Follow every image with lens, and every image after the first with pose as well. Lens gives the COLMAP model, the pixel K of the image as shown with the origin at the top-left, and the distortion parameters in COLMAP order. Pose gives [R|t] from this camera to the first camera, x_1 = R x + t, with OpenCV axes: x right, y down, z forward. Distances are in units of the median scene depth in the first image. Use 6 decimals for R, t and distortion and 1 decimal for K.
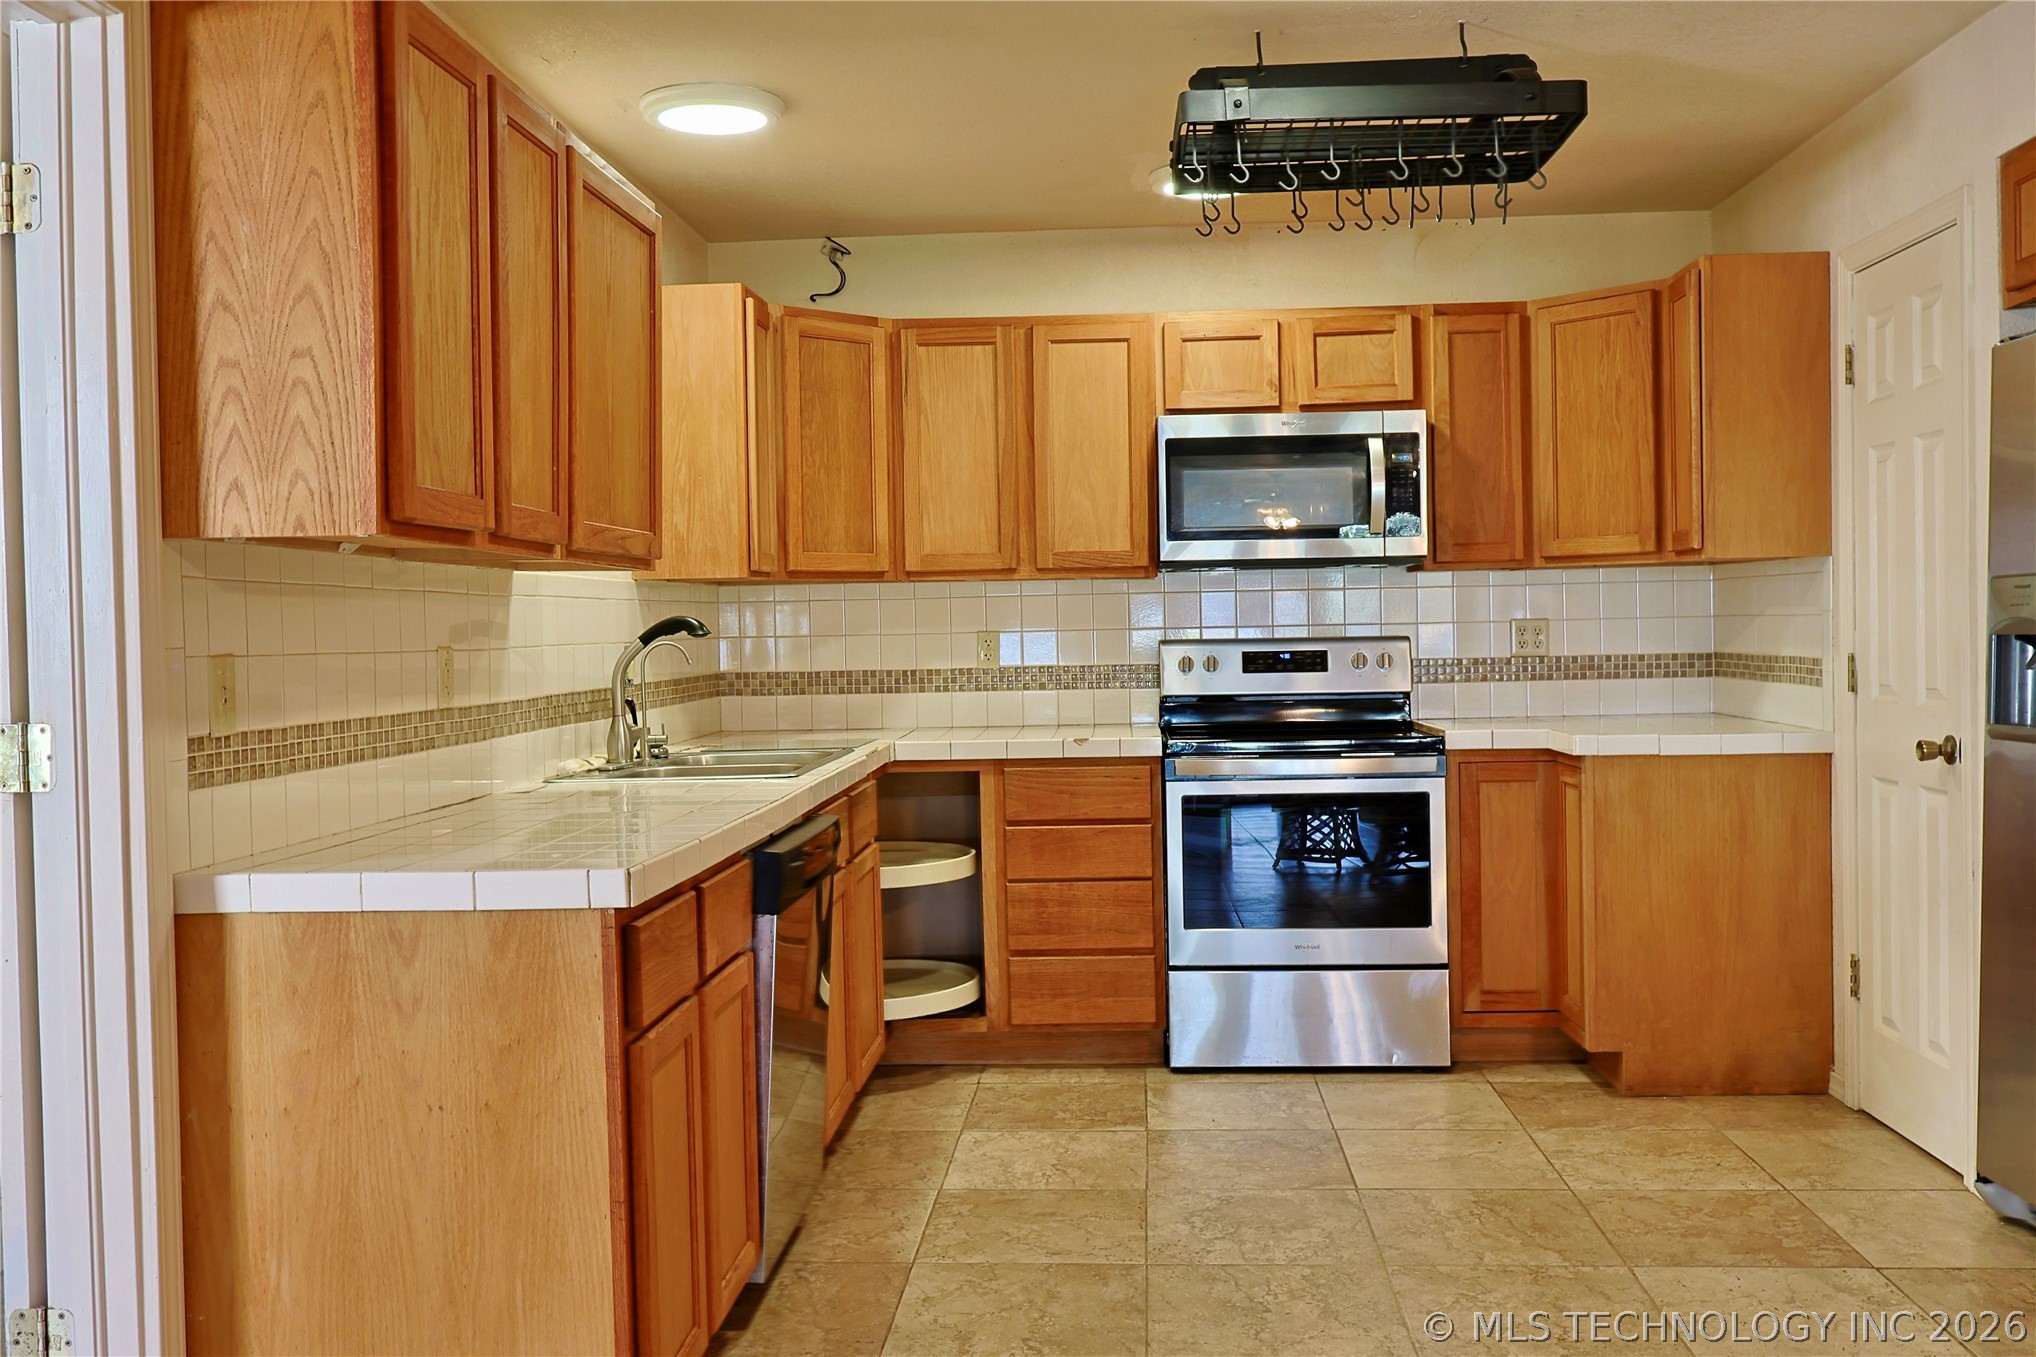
lens RADIAL K [[1797.3, 0, 1018.0], [0, 1797.3, 678.5], [0, 0, 1]] dist [-0.008927, 0.007170]
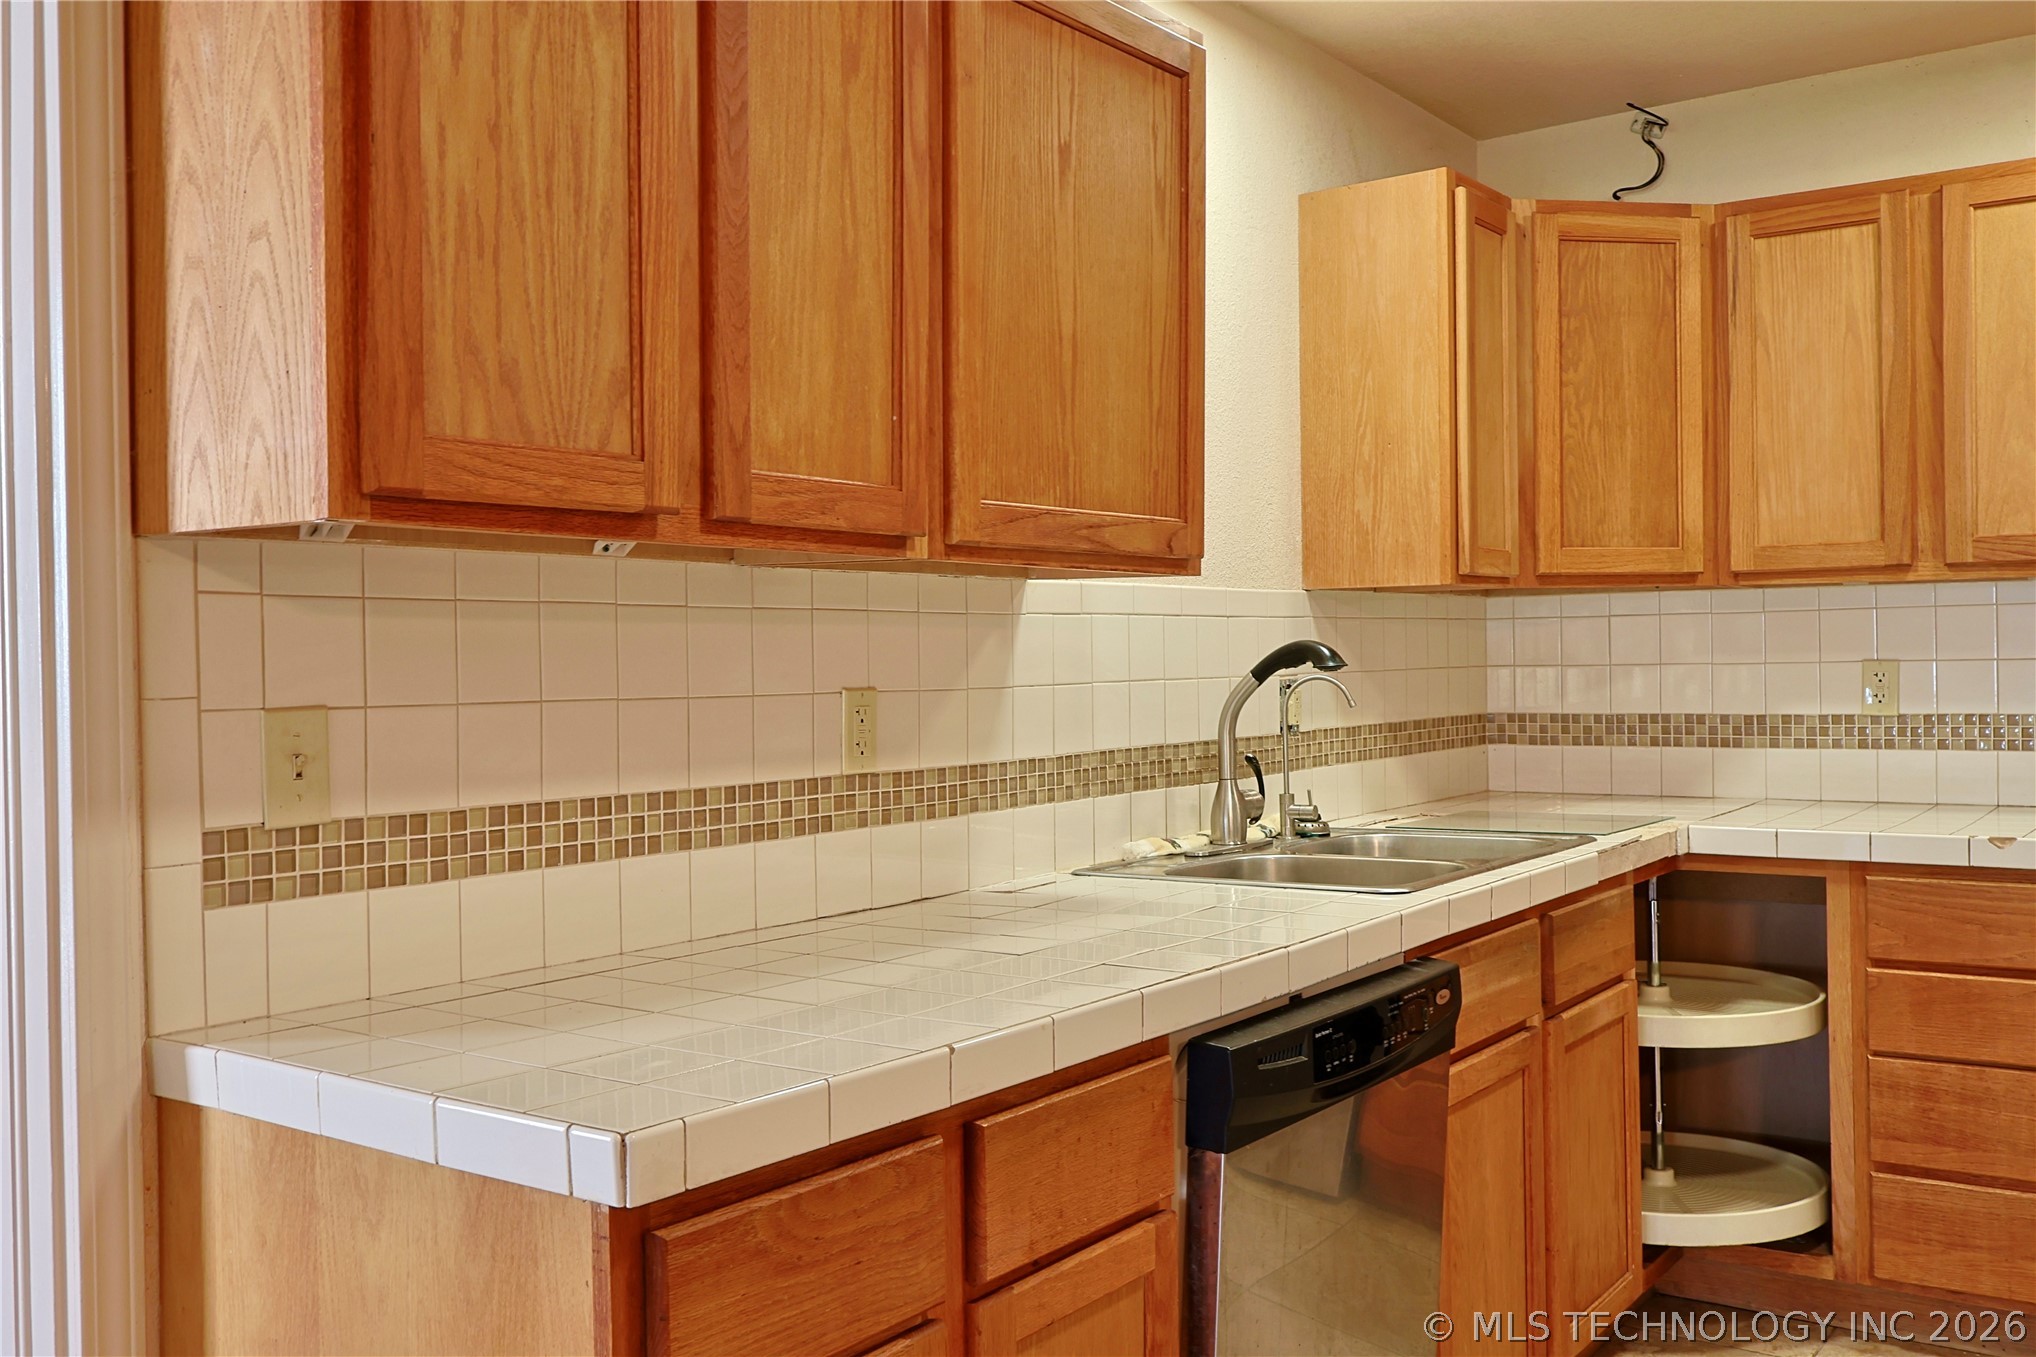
lens RADIAL K [[1785.8, 0, 1007.8], [0, 1785.8, 682.2], [0, 0, 1]] dist [-0.008497, 0.001893]
pose [[0.841583, 0.012673, -0.539979, 0.077351], [-0.015813, 0.999874, -0.001178, -0.013600], [0.539897, 0.009529, 0.841677, 0.302611]]
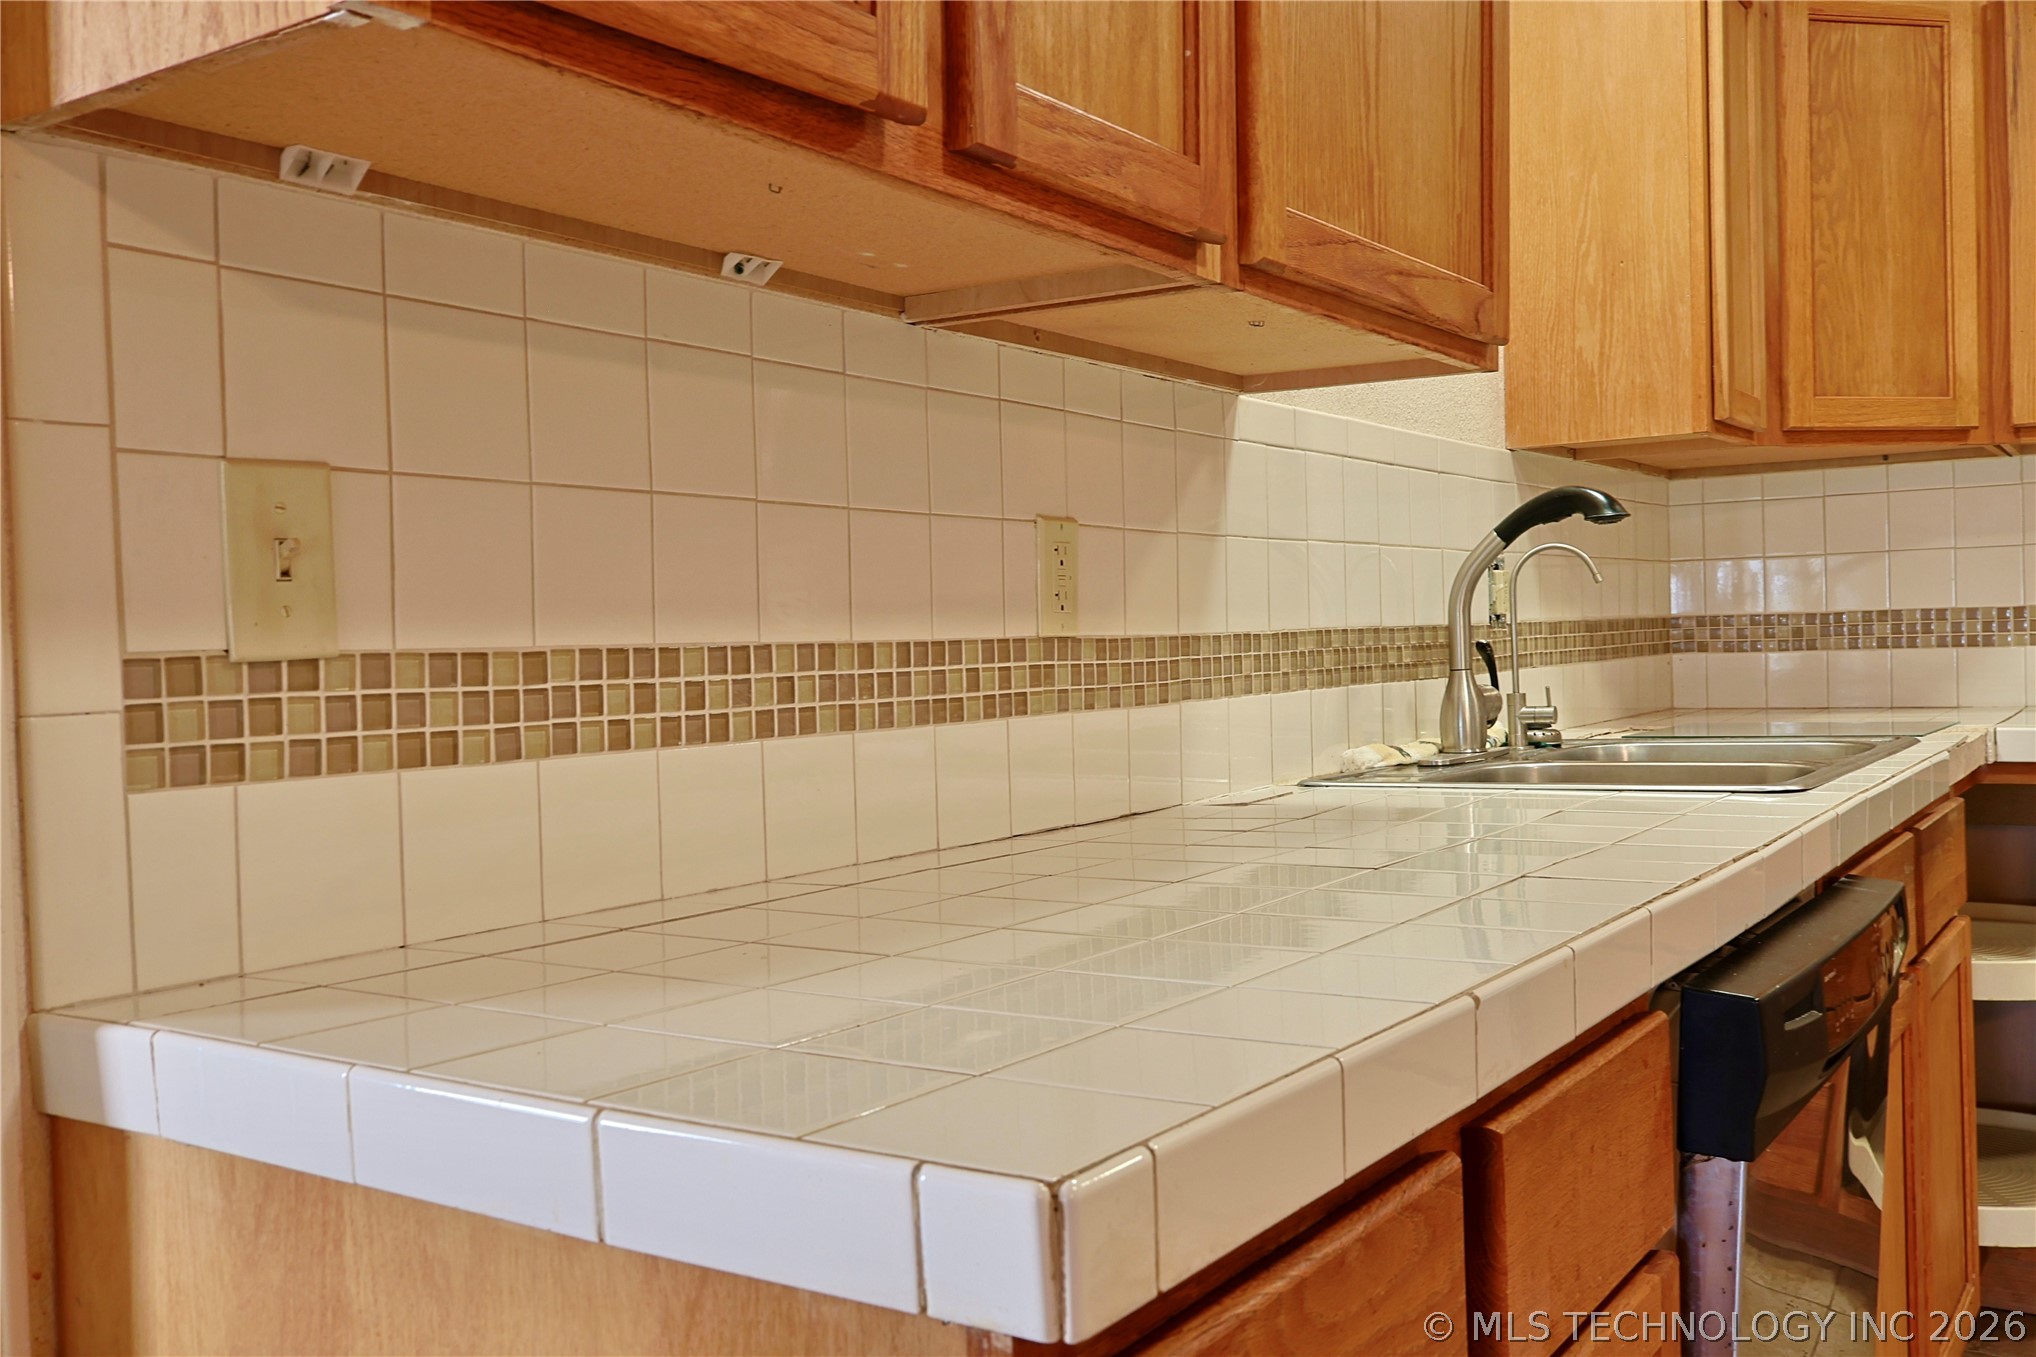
lens RADIAL K [[1781.8, 0, 1013.9], [0, 1781.8, 680.5], [0, 0, 1]] dist [-0.010102, 0.007942]
pose [[0.858818, 0.004544, -0.512260, -0.048614], [-0.001407, 0.999978, 0.006511, 0.017875], [0.512278, -0.004871, 0.858806, 0.386992]]
